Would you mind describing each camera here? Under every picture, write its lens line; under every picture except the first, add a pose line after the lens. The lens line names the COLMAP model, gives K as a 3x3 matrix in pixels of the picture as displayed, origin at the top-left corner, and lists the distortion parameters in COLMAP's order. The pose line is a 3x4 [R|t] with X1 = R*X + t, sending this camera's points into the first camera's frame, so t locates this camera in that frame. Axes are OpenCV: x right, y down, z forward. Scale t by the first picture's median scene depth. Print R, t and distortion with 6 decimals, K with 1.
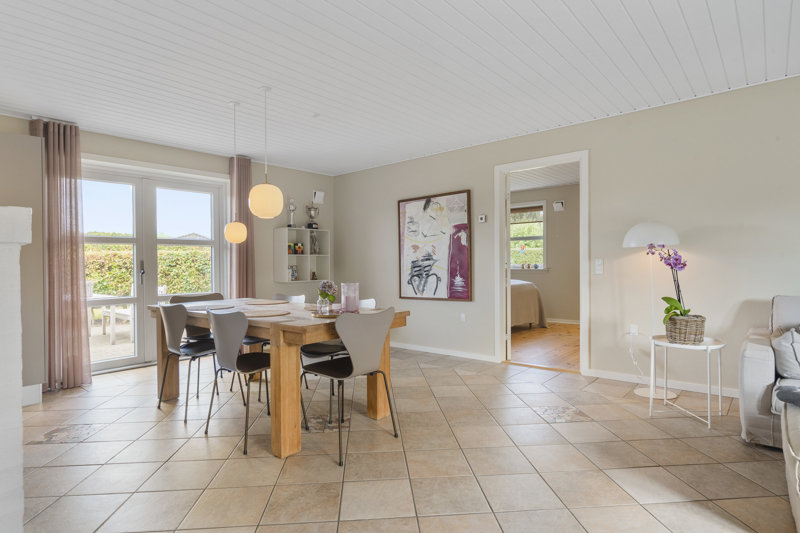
lens RADIAL K [[438.4, 0, 400.3], [0, 438.4, 271.6], [0, 0, 1]] dist [-0.007689, -0.001213]
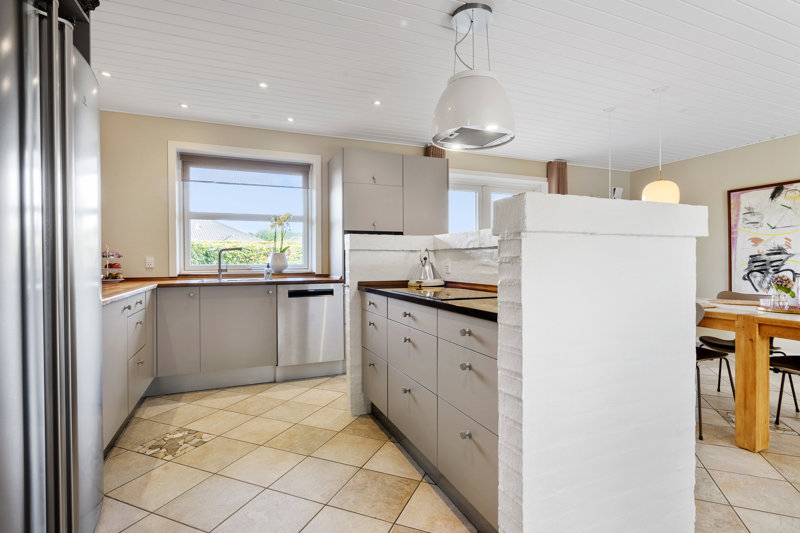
lens RADIAL K [[397.1, 0, 400.9], [0, 397.1, 264.0], [0, 0, 1]] dist [0.002714, 0.000260]
pose [[0.900261, 0.011385, -0.435201, -0.274193], [-0.012983, 0.999915, -0.000699, 0.004468], [0.435156, 0.006279, 0.900333, -0.074535]]
